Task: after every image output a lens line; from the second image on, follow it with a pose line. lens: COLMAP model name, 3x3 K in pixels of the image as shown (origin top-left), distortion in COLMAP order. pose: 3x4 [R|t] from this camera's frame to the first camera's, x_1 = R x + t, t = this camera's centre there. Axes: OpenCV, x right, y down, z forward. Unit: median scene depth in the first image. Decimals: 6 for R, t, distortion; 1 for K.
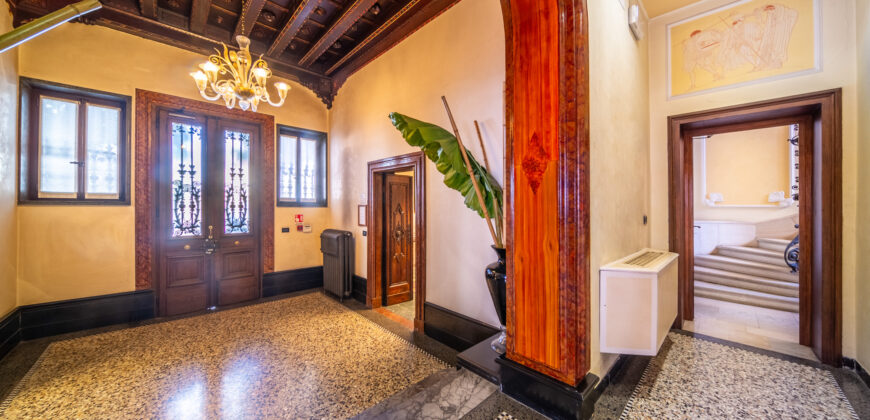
lens RADIAL K [[286.8, 0, 435.3], [0, 286.8, 211.7], [0, 0, 1]] dist [-0.000414, -0.000075]
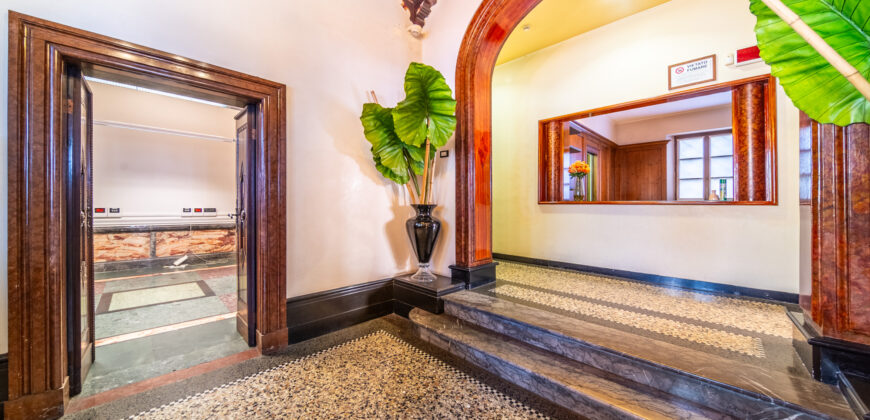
lens RADIAL K [[296.1, 0, 392.4], [0, 296.1, 202.4], [0, 0, 1]] dist [-0.002796, -0.000181]
pose [[0.051769, 0.004781, 0.998648, -0.995144], [0.000293, 0.999988, -0.004802, 0.099991], [-0.998659, 0.000542, 0.051767, 0.919407]]
